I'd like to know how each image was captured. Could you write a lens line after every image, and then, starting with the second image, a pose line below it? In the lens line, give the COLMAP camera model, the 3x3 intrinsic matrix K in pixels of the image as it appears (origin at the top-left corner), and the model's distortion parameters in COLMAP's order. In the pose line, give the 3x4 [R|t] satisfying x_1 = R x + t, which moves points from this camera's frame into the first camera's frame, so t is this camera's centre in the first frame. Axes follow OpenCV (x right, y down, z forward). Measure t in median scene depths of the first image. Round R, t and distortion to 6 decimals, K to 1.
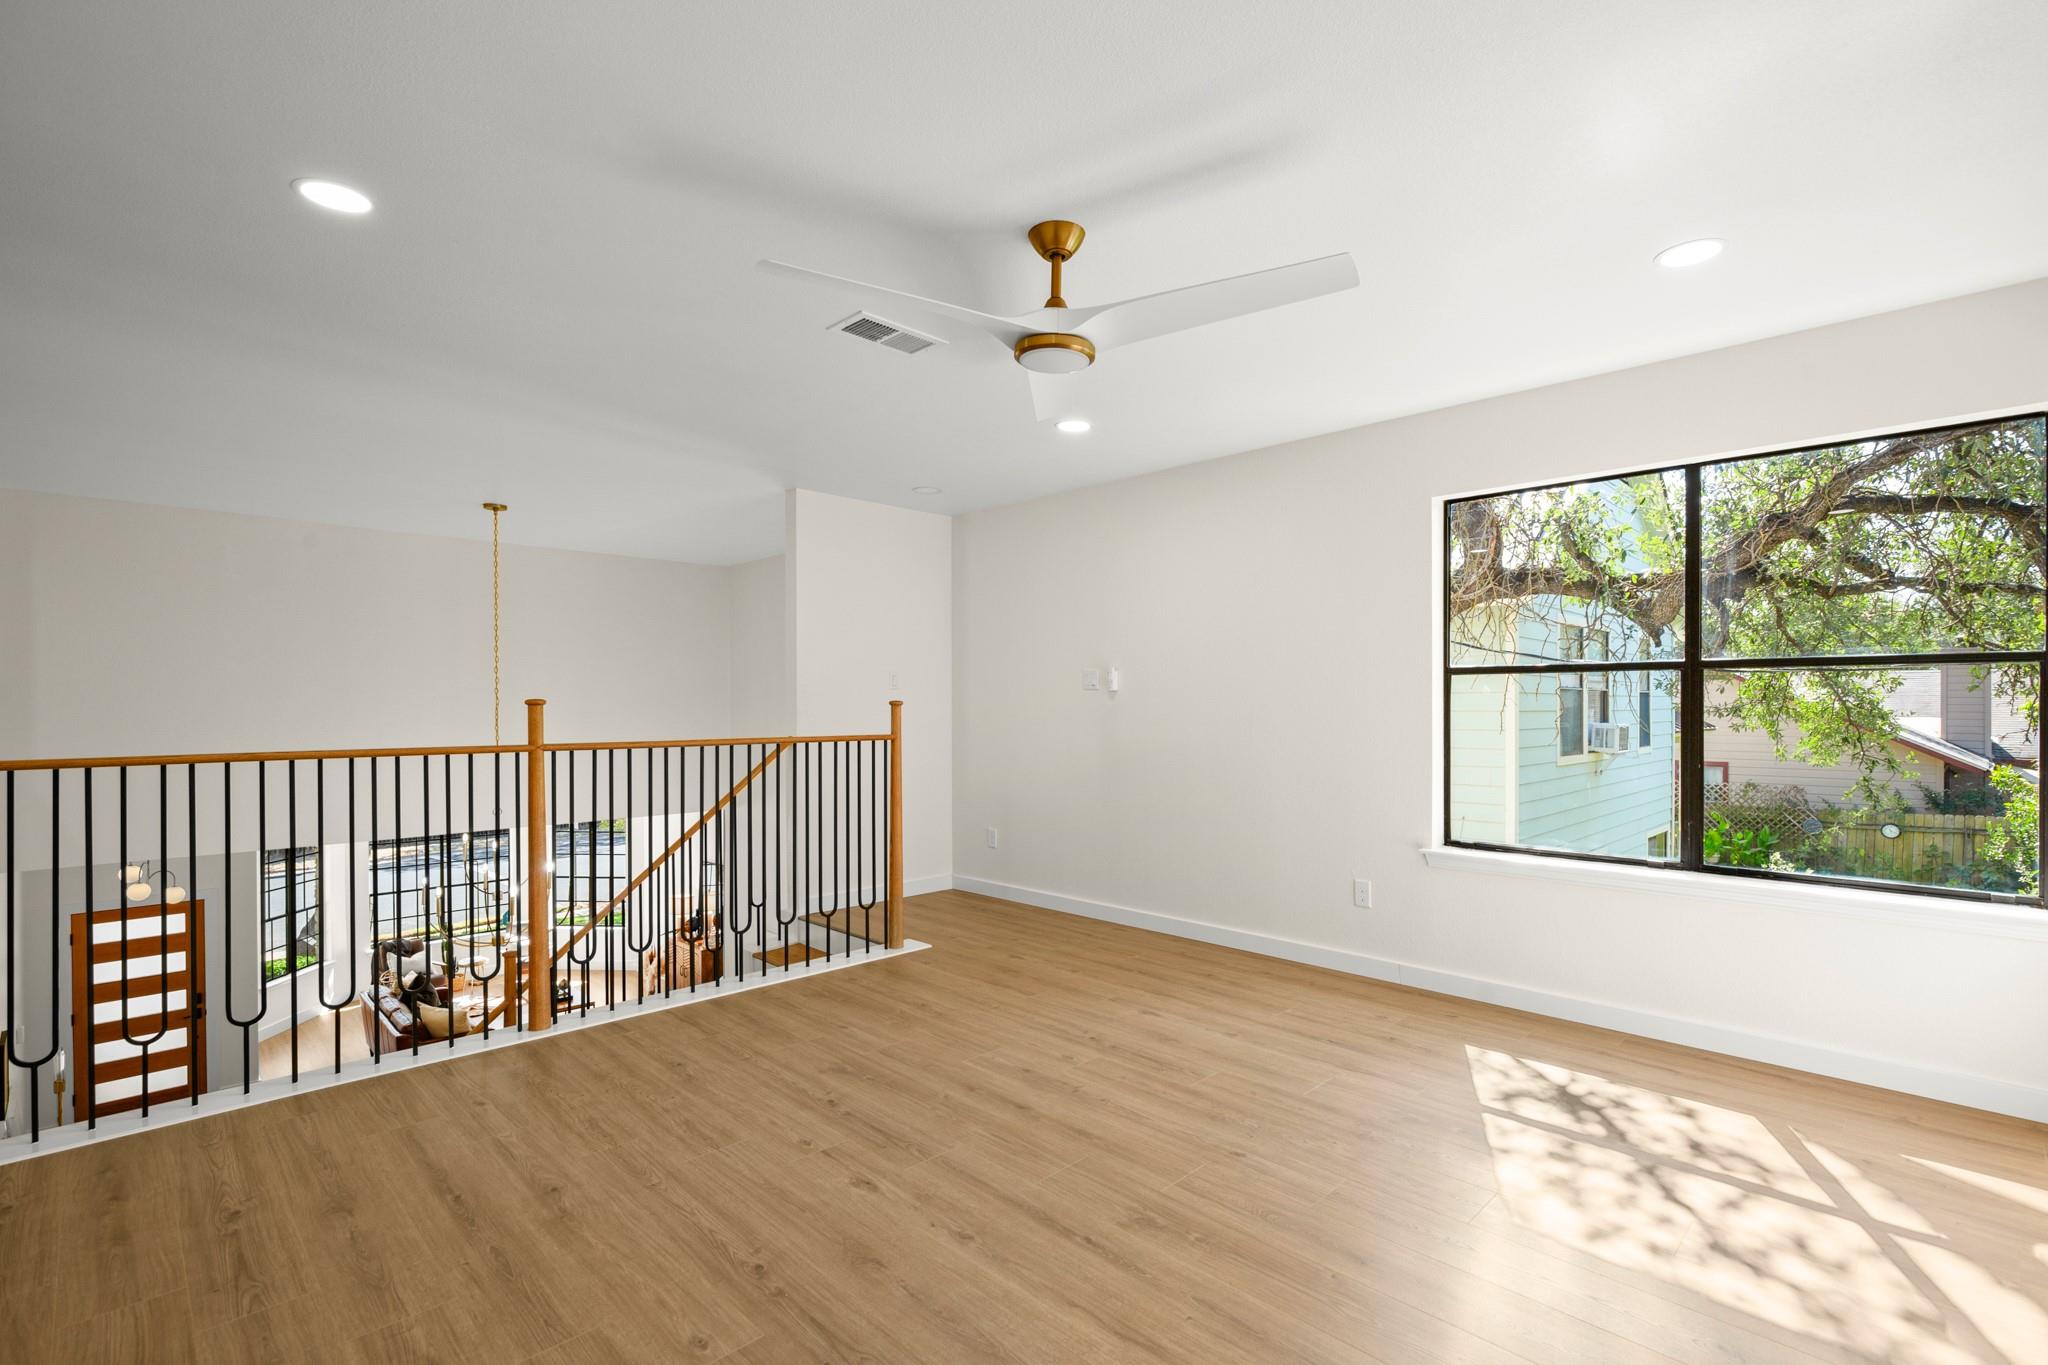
lens RADIAL K [[931.9, 0, 1025.0], [0, 931.9, 688.4], [0, 0, 1]] dist [0.000392, -0.000130]
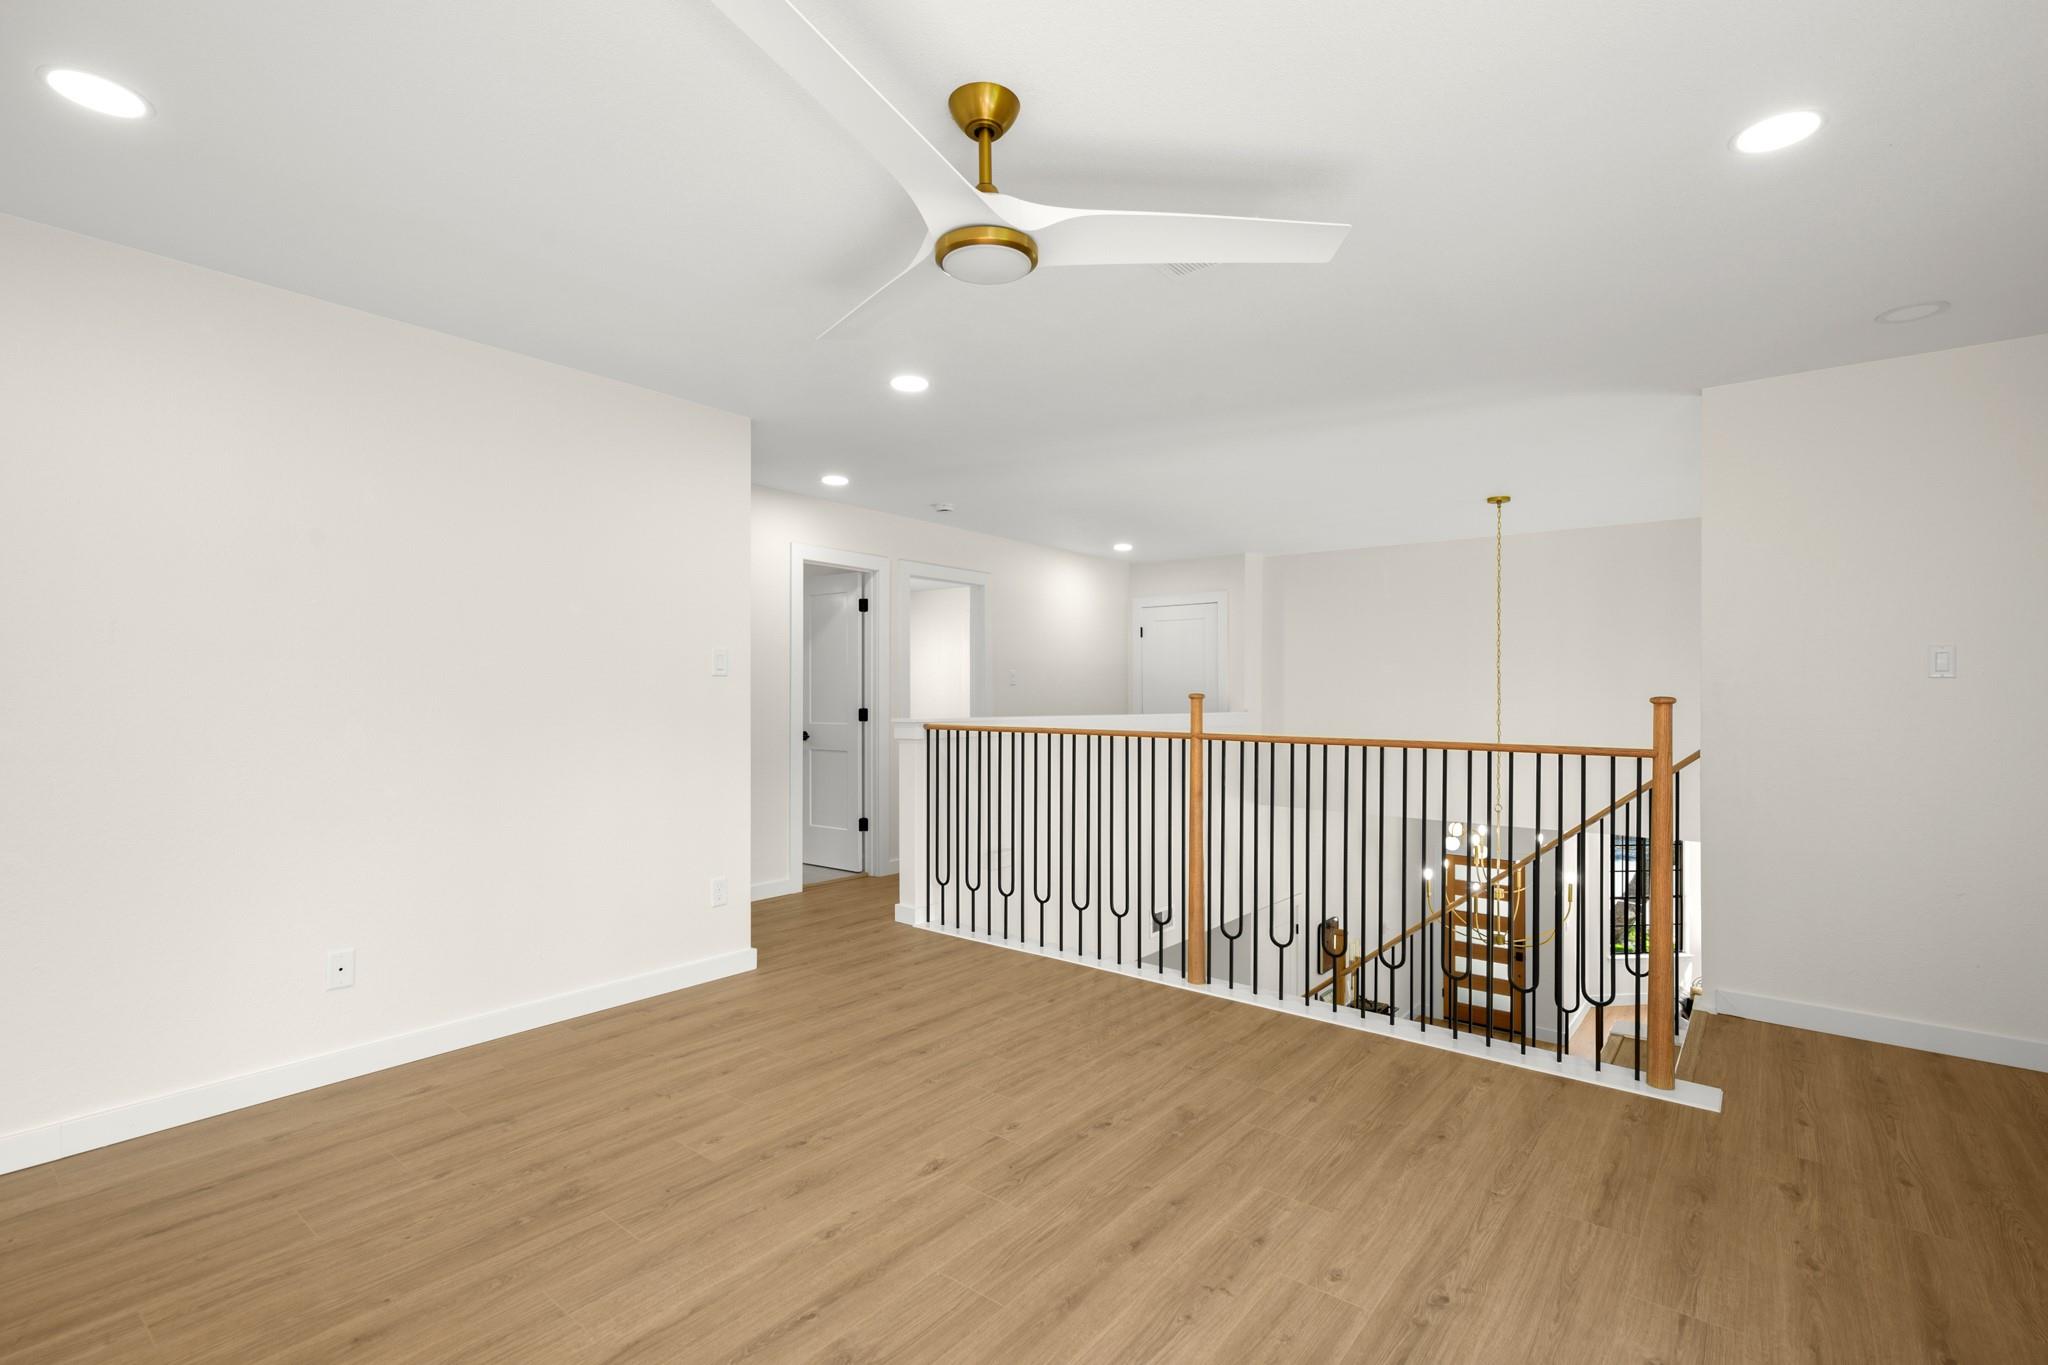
lens RADIAL K [[931.9, 0, 1060.5], [0, 931.9, 715.0], [0, 0, 1]] dist [0.000392, -0.000130]
pose [[0.130580, 0.018835, -0.991259, 0.569967], [0.006262, 0.999784, 0.019822, 0.014432], [0.991418, -0.008795, 0.130434, 0.682767]]
